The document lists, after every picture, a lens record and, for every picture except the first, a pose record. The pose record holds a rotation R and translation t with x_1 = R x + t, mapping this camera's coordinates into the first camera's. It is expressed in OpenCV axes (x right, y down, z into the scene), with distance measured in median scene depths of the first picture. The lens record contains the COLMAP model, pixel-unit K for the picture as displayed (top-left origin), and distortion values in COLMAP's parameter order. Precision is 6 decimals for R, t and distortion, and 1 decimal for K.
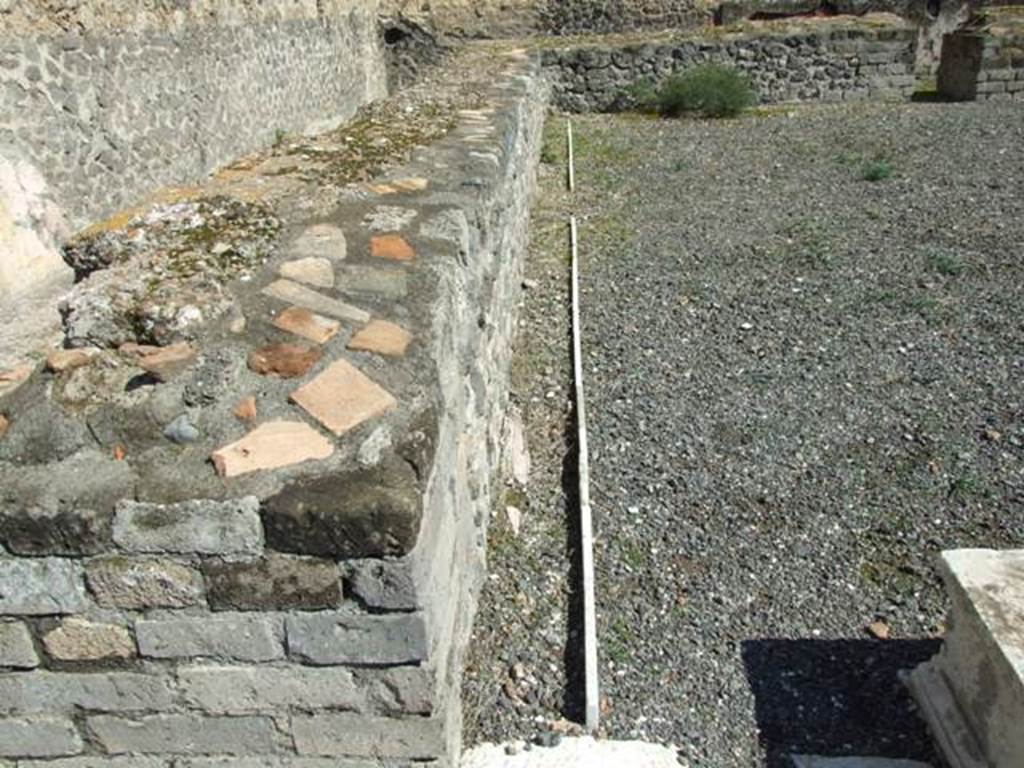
lens RADIAL K [[794.4, 0, 484.5], [0, 794.4, 364.8], [0, 0, 1]] dist [-0.024689, 0.006778]
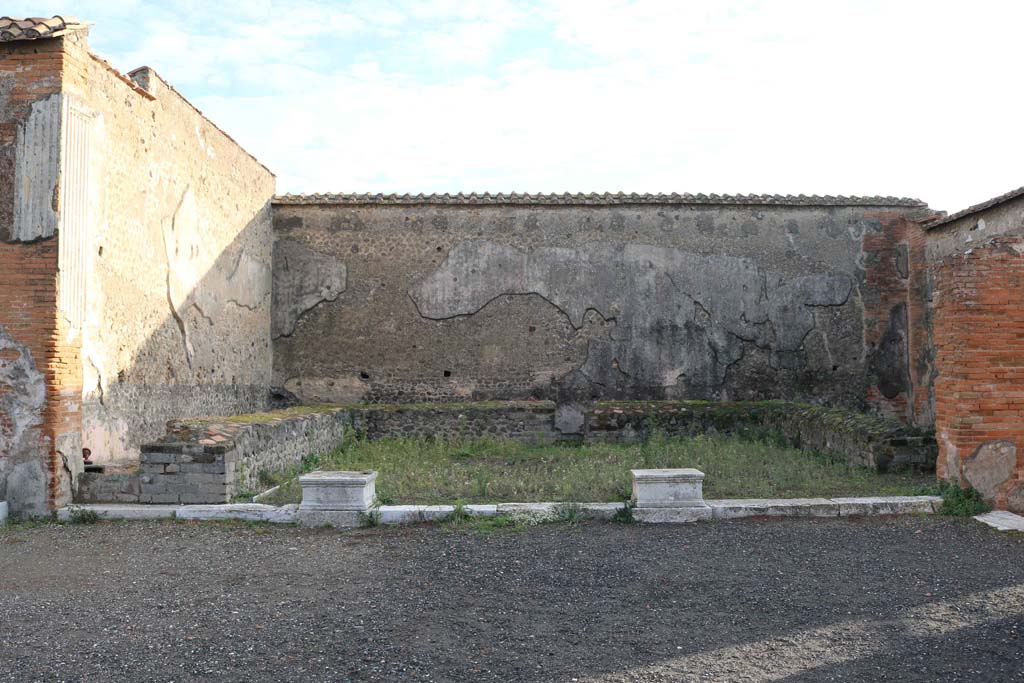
lens RADIAL K [[972.1, 0, 527.5], [0, 972.1, 335.8], [0, 0, 1]] dist [-0.155237, 0.119025]
pose [[0.994246, 0.061172, 0.087937, 0.270852], [-0.013570, 0.886223, -0.463060, 0.486935], [-0.106258, 0.459202, 0.881954, -1.103780]]
